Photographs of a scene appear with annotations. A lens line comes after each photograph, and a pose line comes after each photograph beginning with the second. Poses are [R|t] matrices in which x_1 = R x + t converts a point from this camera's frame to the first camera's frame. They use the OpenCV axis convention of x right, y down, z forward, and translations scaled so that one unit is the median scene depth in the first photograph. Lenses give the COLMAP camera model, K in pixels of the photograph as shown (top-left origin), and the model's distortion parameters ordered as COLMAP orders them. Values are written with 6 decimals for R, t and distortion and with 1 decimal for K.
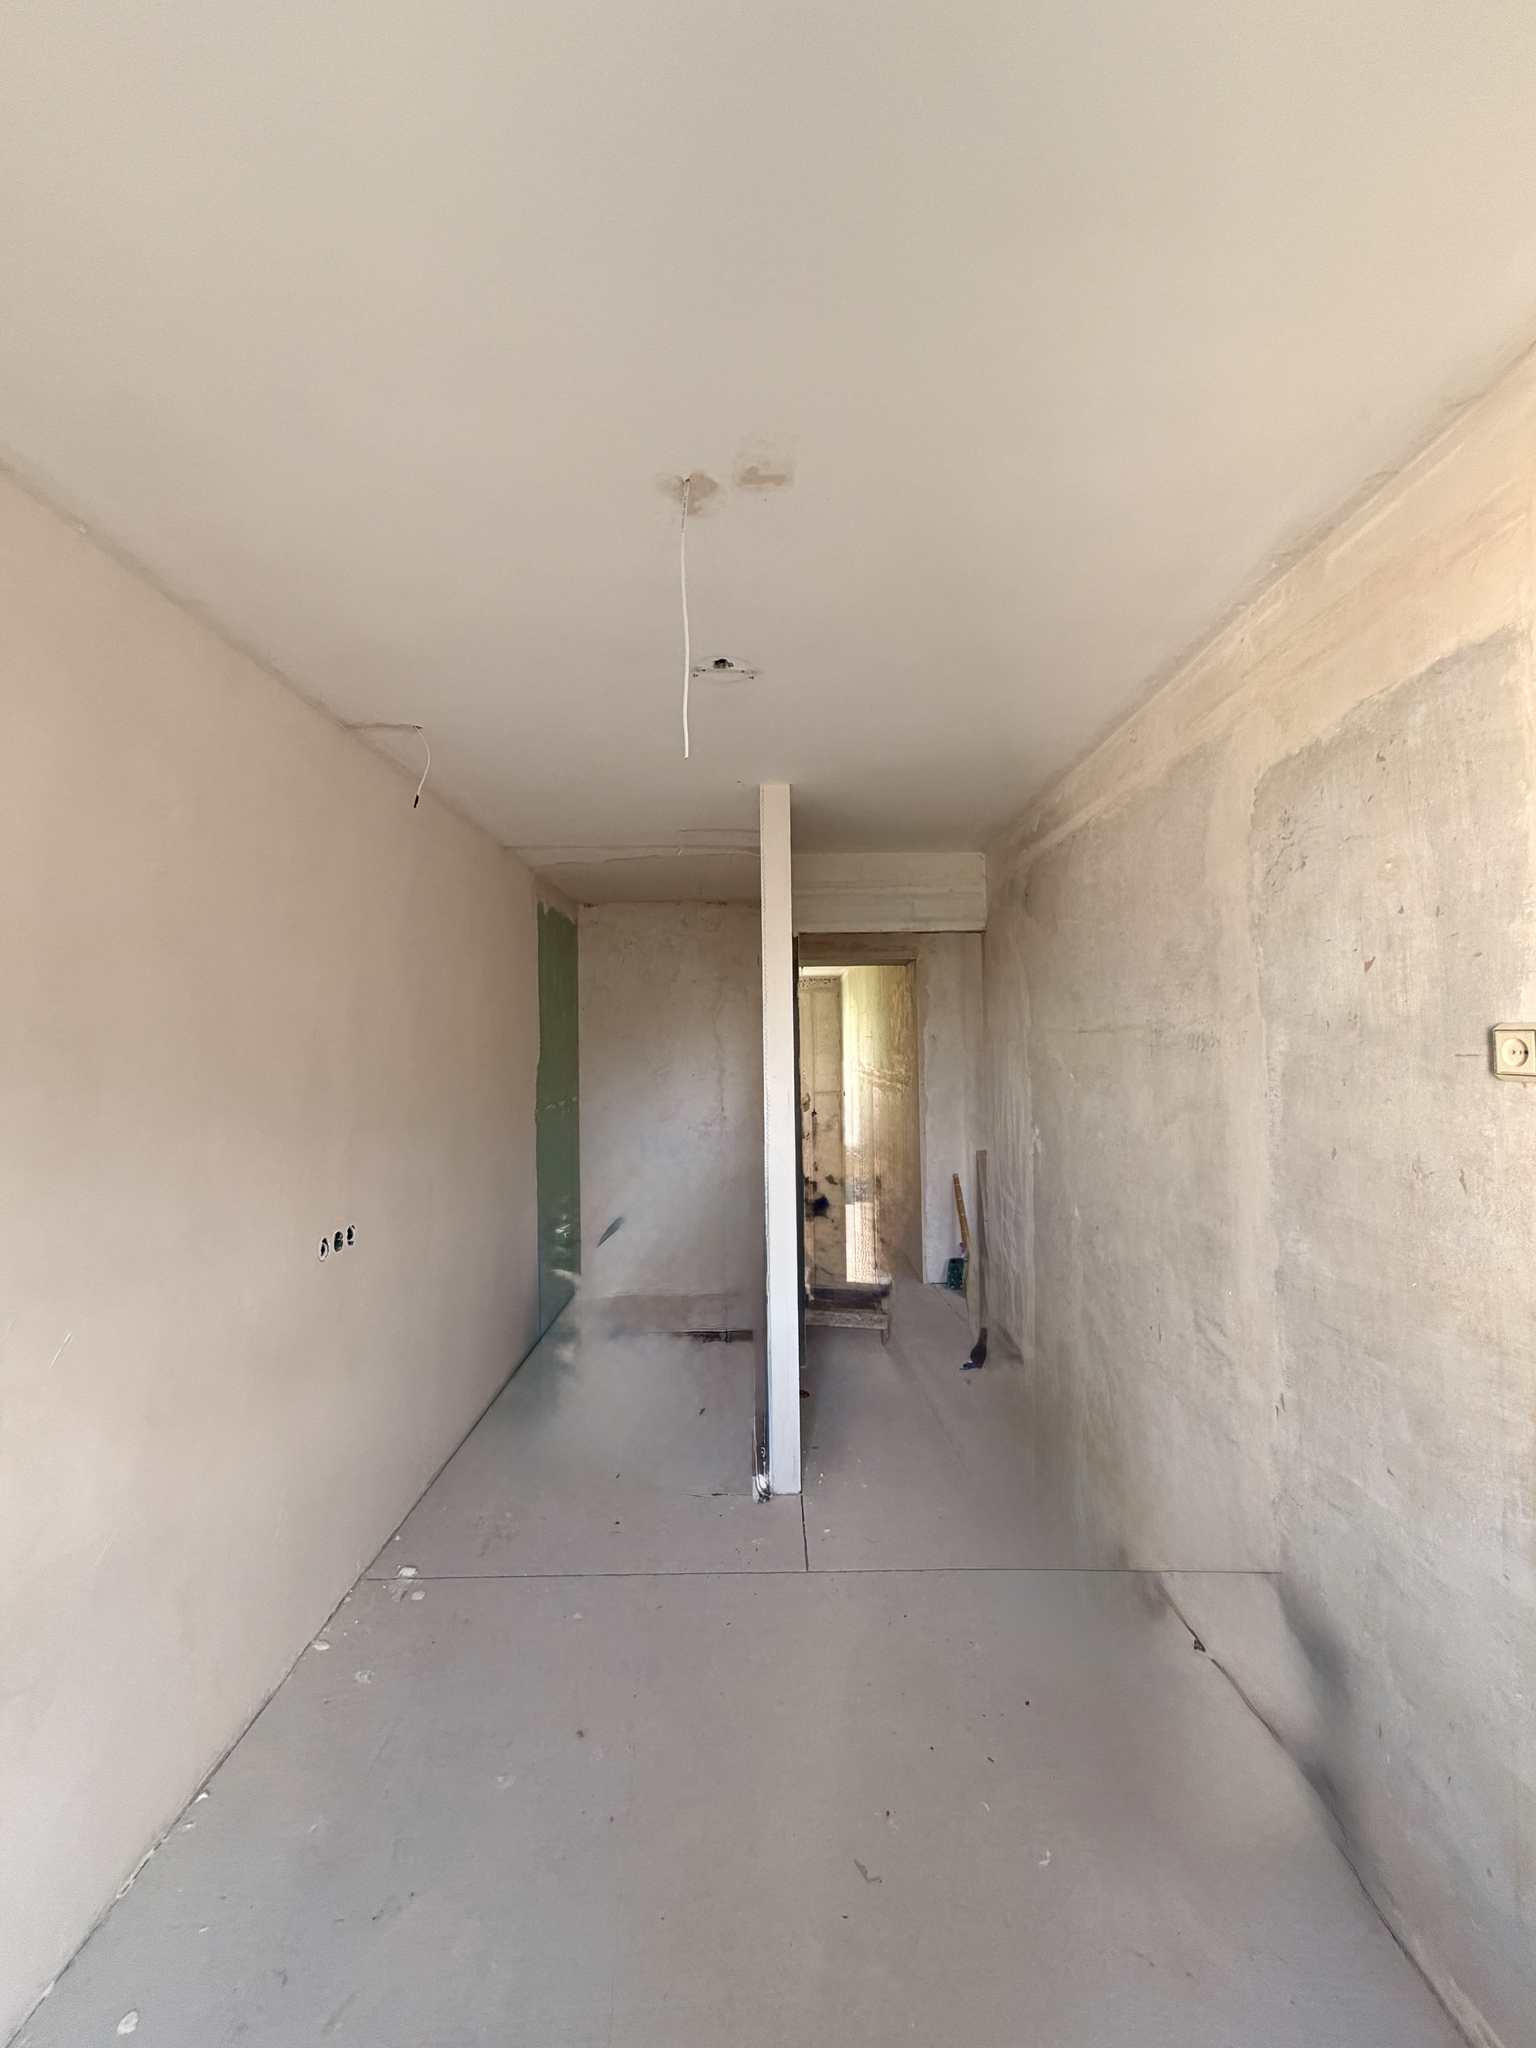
lens RADIAL K [[826.2, 0, 767.3], [0, 826.2, 1028.7], [0, 0, 1]] dist [0.000284, 0.000006]
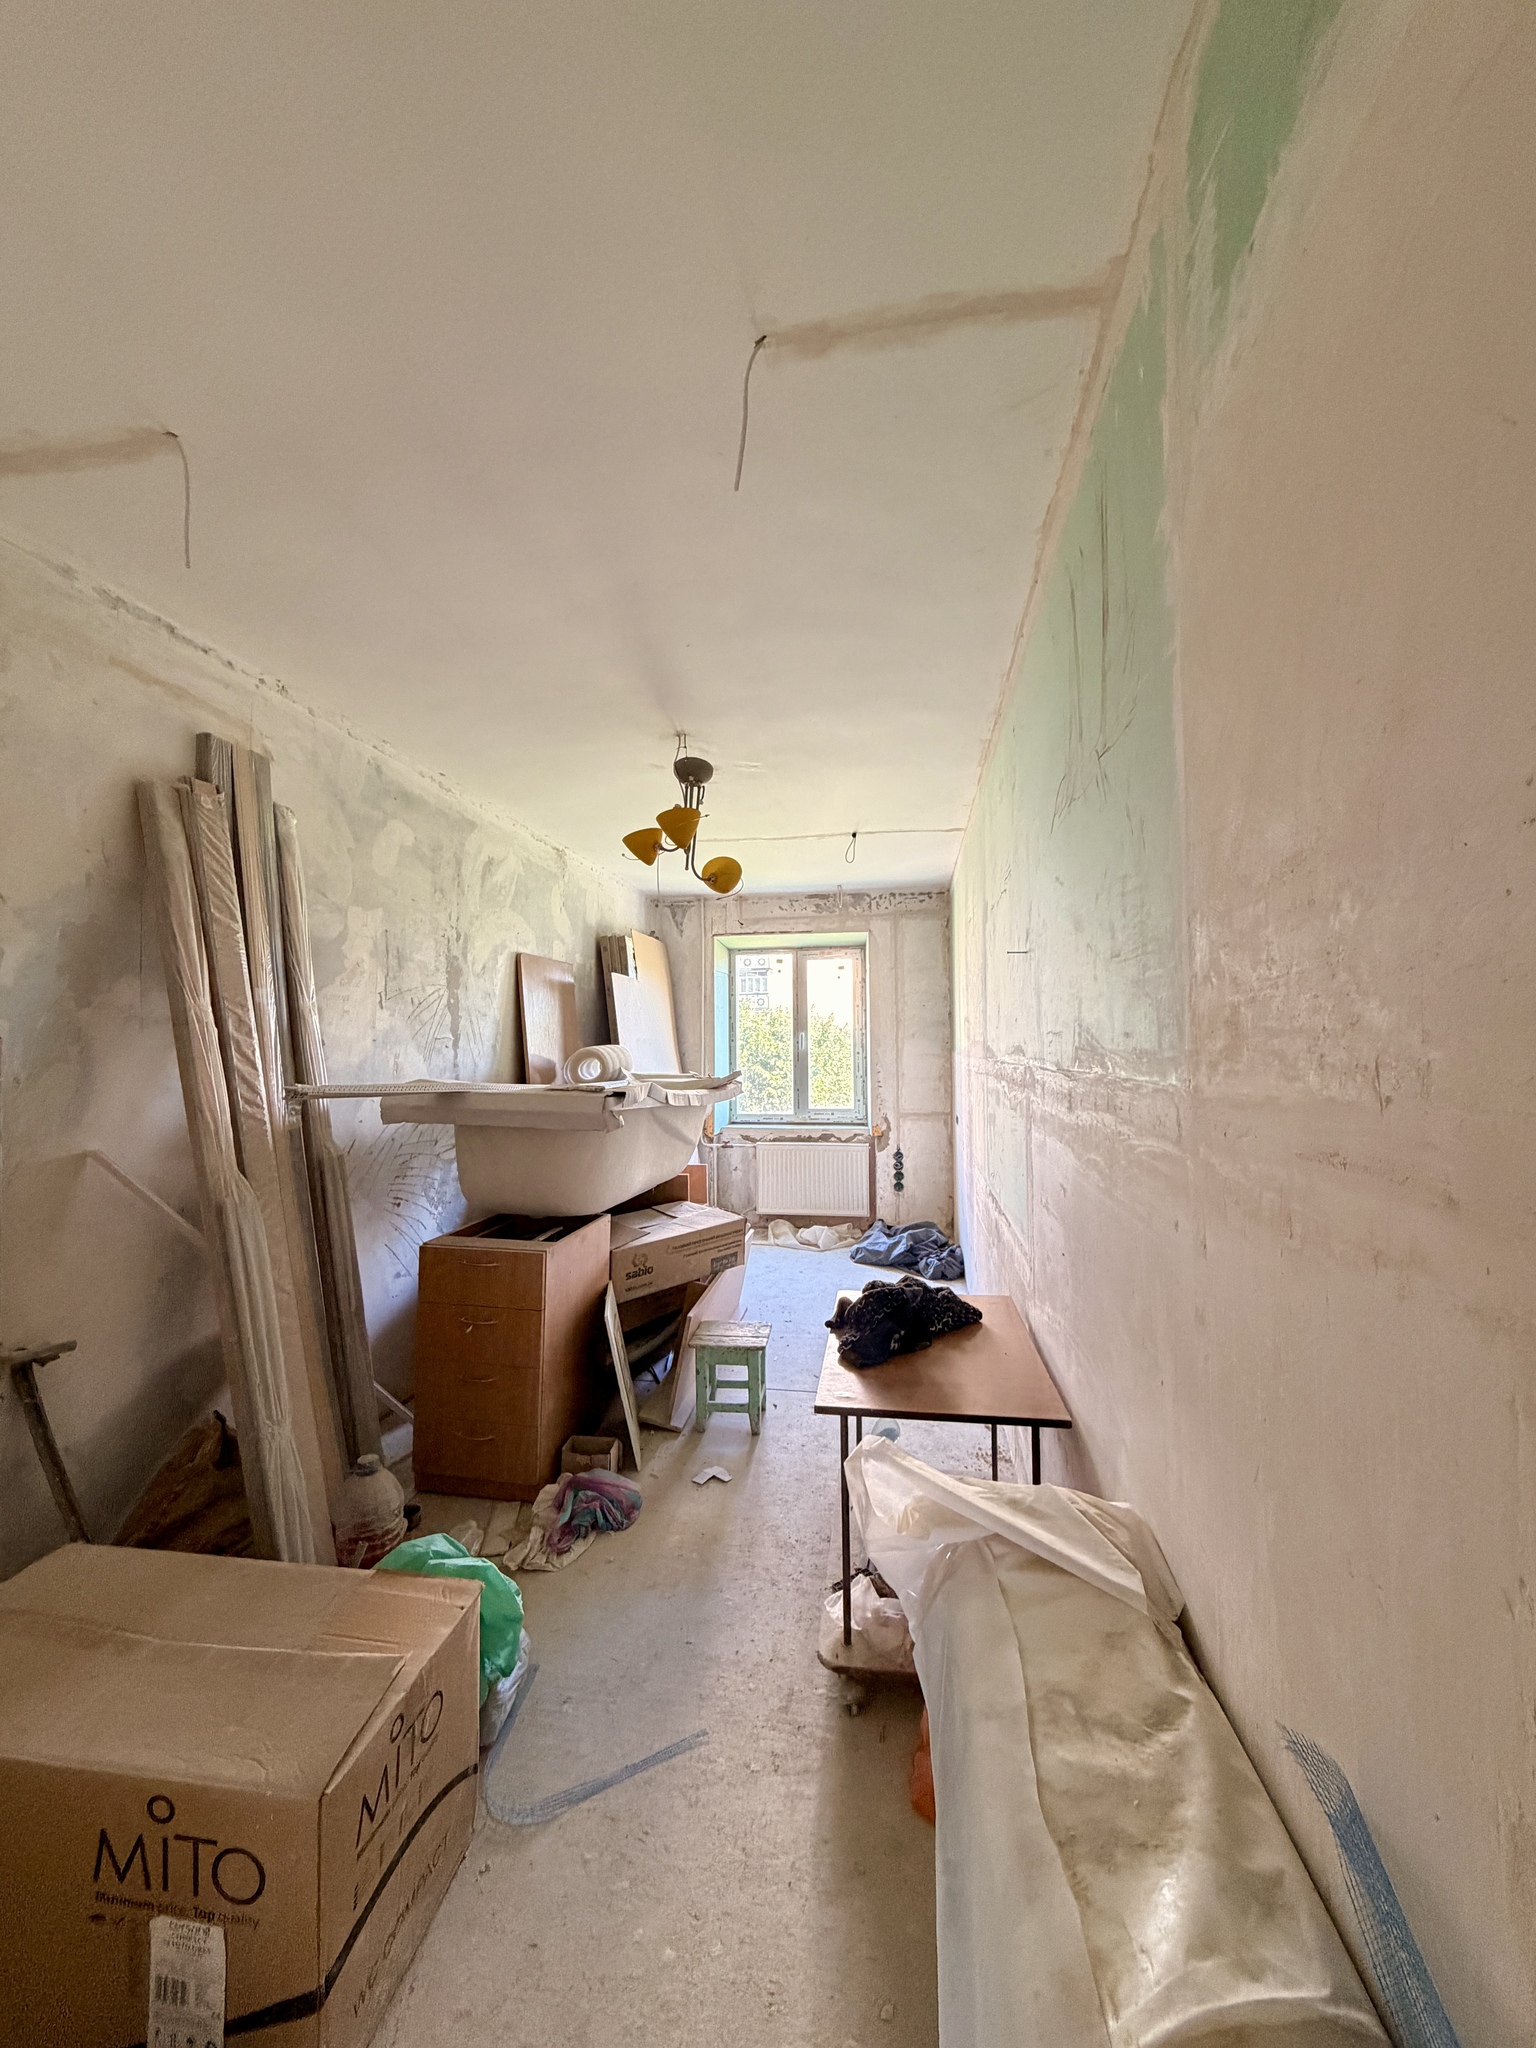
lens RADIAL K [[826.2, 0, 770.4], [0, 826.2, 1031.4], [0, 0, 1]] dist [0.000284, 0.000006]
pose [[0.988567, 0.006804, -0.150631, 0.055851], [-0.006680, 0.999977, 0.001330, 0.025632], [0.150637, -0.000308, 0.988589, 0.485737]]
